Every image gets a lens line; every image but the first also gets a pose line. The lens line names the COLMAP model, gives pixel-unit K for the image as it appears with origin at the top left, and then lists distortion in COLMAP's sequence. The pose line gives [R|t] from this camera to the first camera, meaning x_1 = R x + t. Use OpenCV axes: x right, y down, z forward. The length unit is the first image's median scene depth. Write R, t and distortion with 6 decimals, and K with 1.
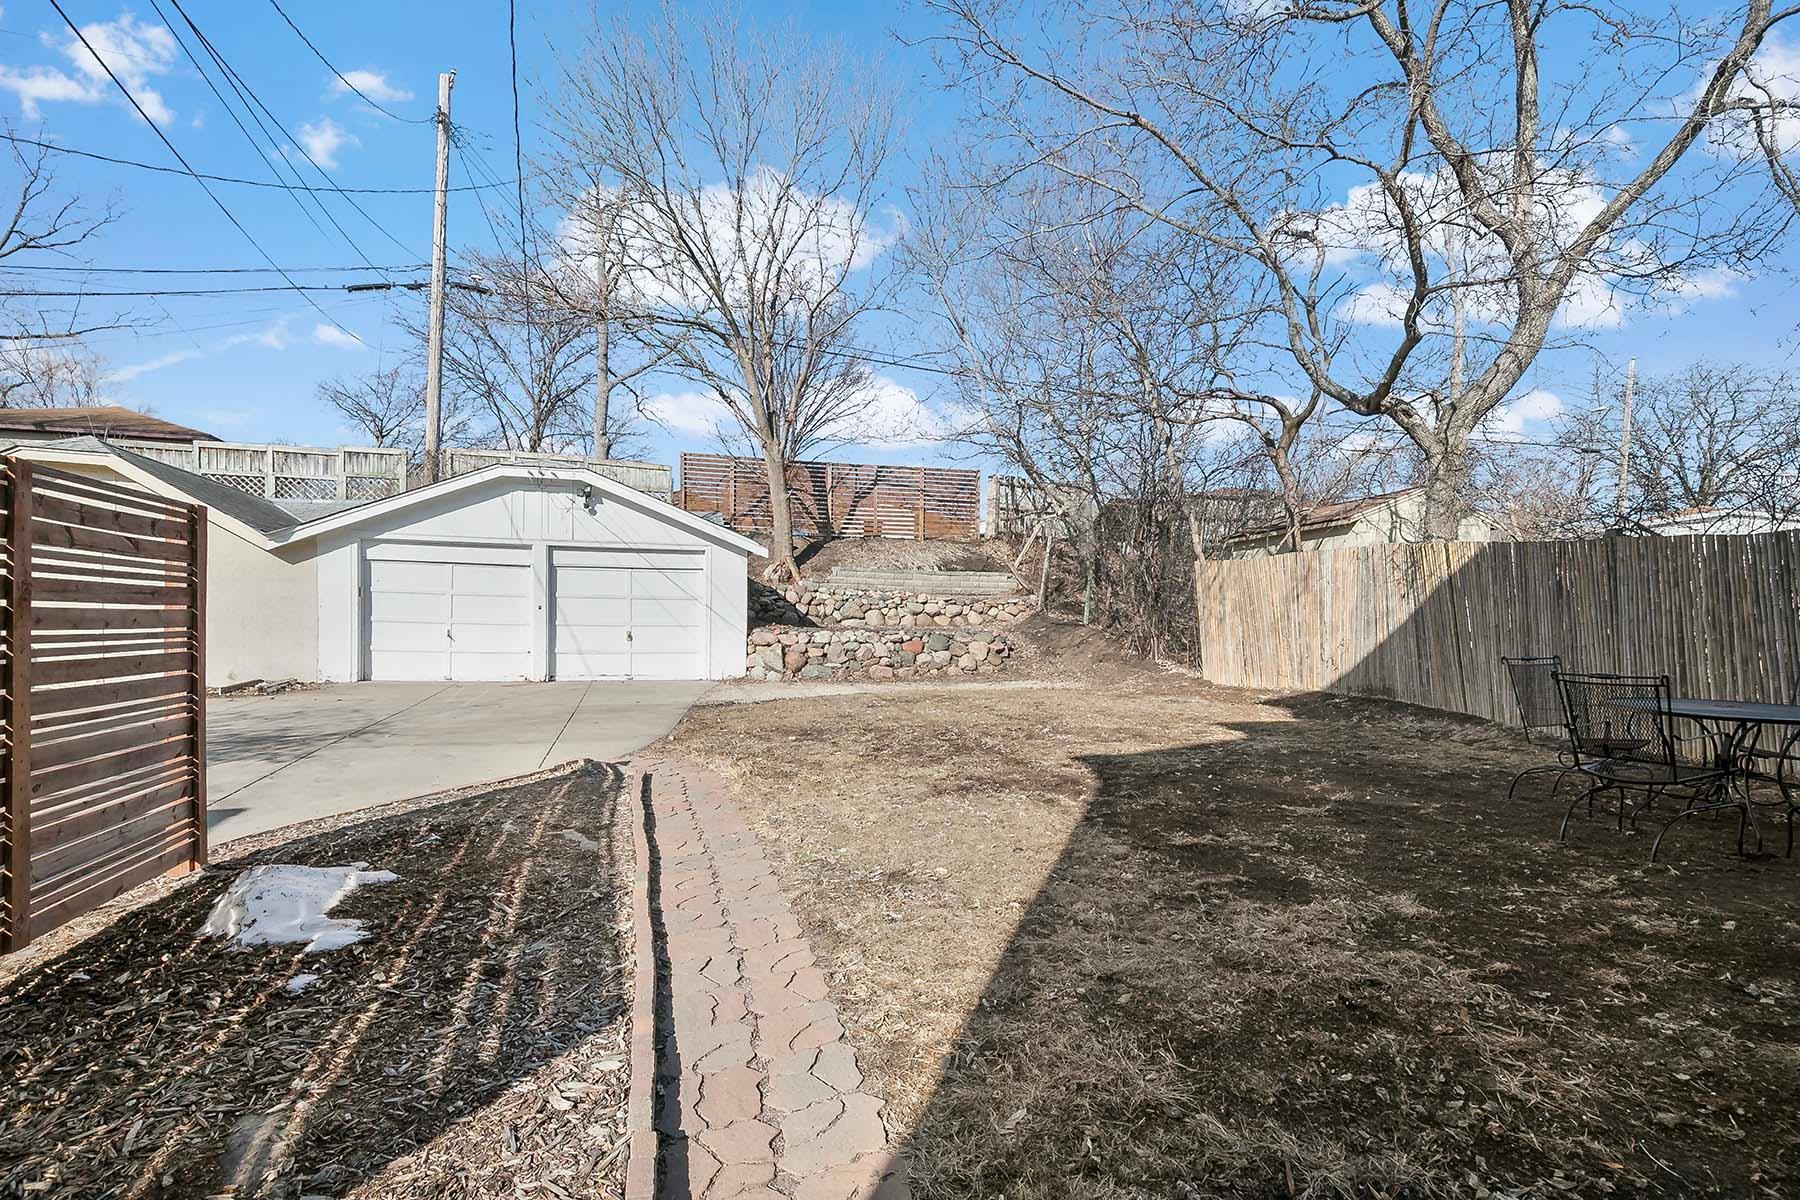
lens RADIAL K [[841.1, 0, 911.8], [0, 841.1, 613.0], [0, 0, 1]] dist [-0.002697, 0.000085]
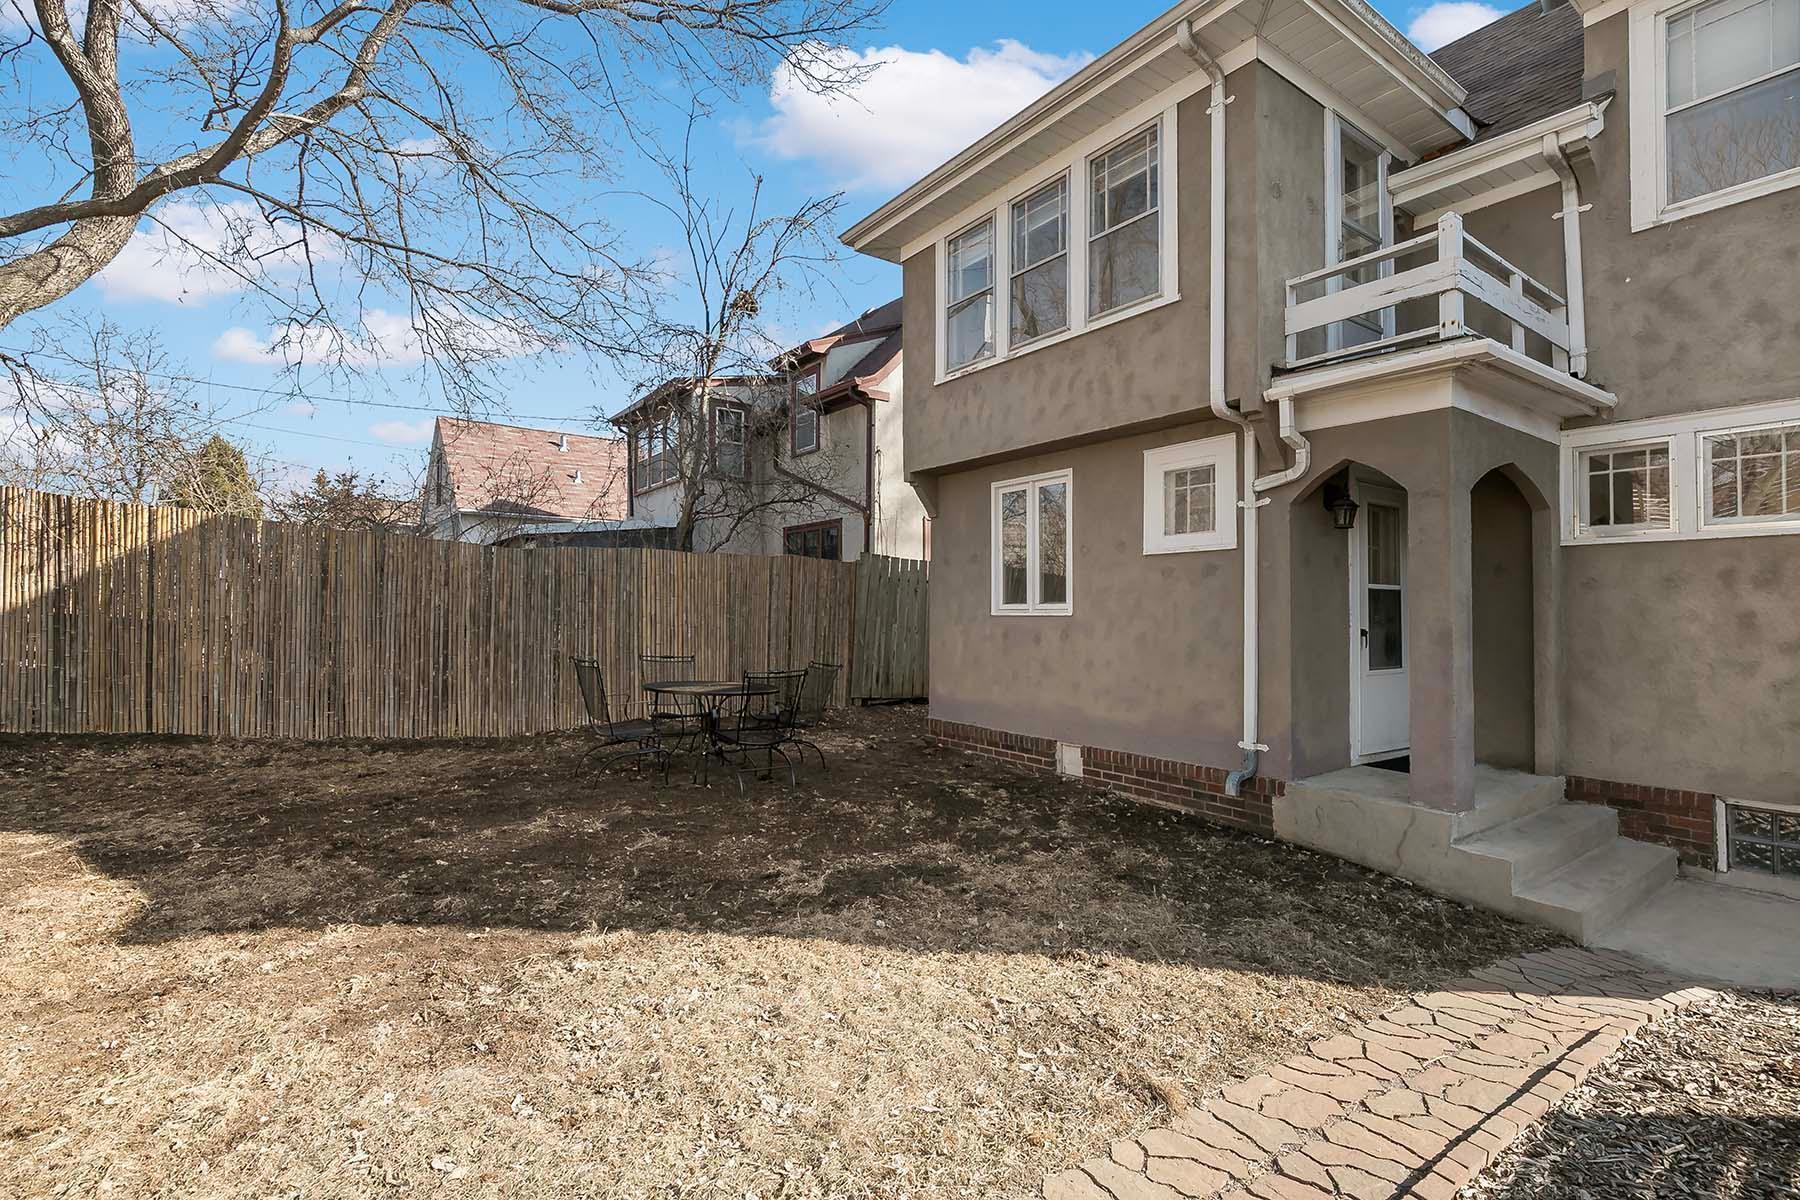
lens RADIAL K [[841.1, 0, 911.8], [0, 841.1, 613.0], [0, 0, 1]] dist [-0.002697, 0.000085]
pose [[-0.333814, -0.007351, 0.942610, -0.590371], [-0.041417, 0.999118, -0.006875, -0.023740], [-0.941729, -0.041335, -0.333824, 1.273027]]
